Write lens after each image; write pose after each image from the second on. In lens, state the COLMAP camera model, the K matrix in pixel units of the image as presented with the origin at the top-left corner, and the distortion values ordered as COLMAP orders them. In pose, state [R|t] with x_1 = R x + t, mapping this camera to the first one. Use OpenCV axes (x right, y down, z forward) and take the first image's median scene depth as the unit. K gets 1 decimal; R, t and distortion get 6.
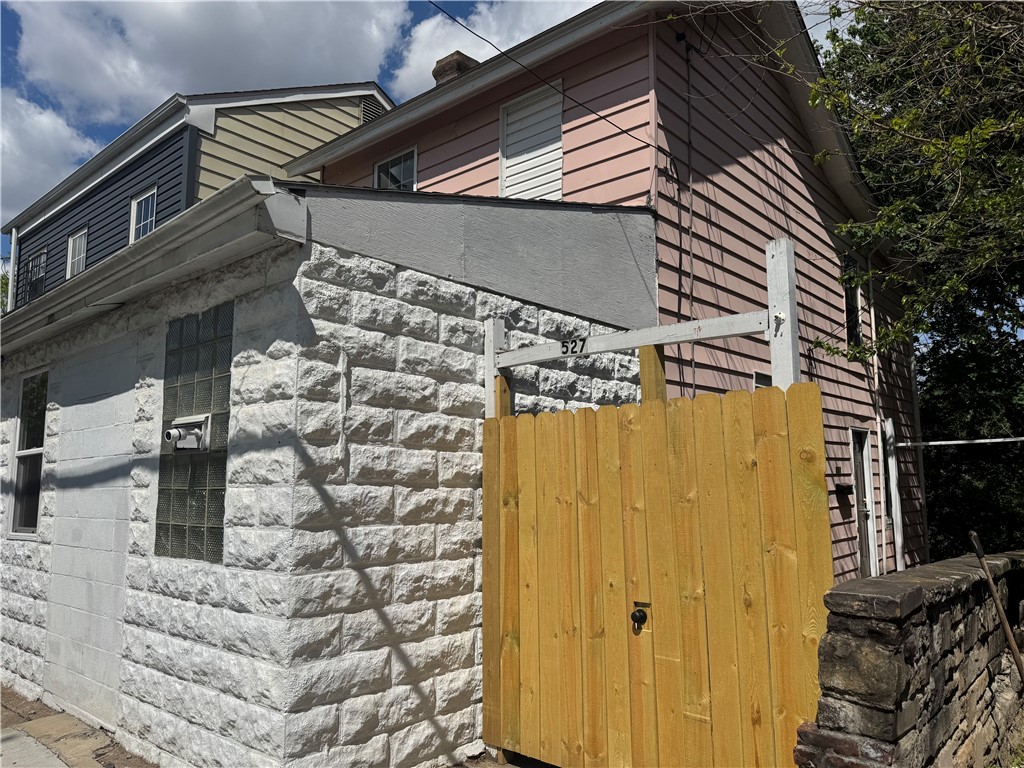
lens RADIAL K [[727.0, 0, 519.0], [0, 727.0, 367.7], [0, 0, 1]] dist [0.057799, -0.070639]
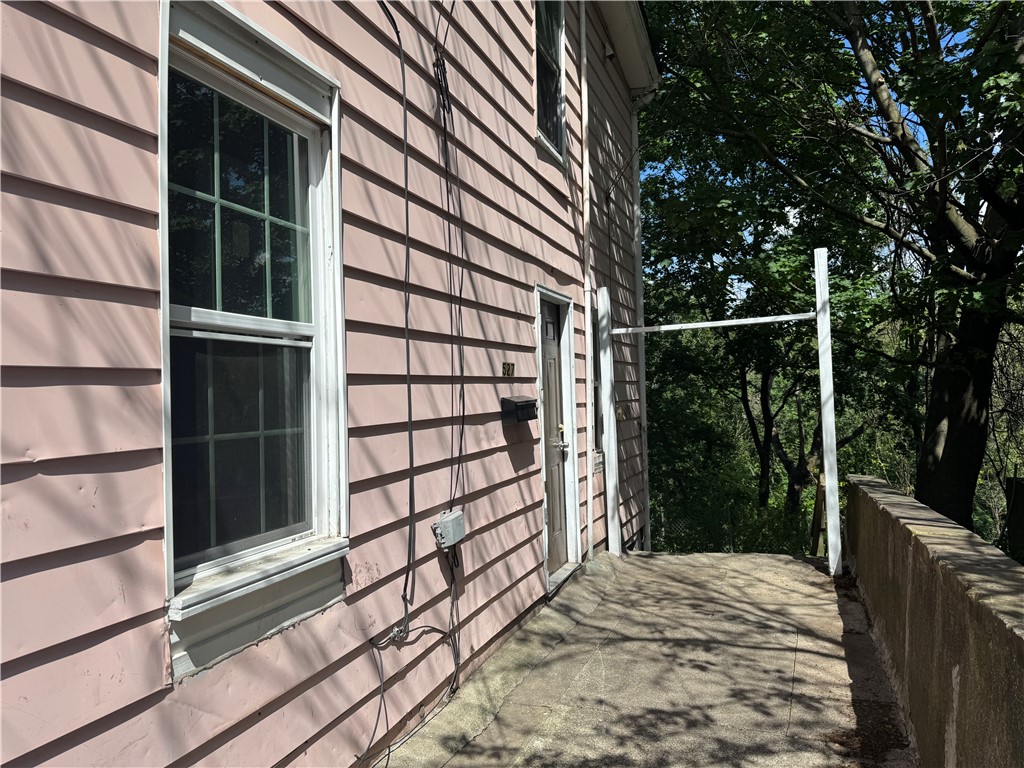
lens RADIAL K [[727.0, 0, 516.7], [0, 727.0, 378.1], [0, 0, 1]] dist [0.057799, -0.070639]
pose [[0.938022, -0.021895, 0.345884, 0.528904], [-0.017465, 0.993748, 0.110271, 0.177158], [-0.346136, -0.109477, 0.931775, 1.064979]]
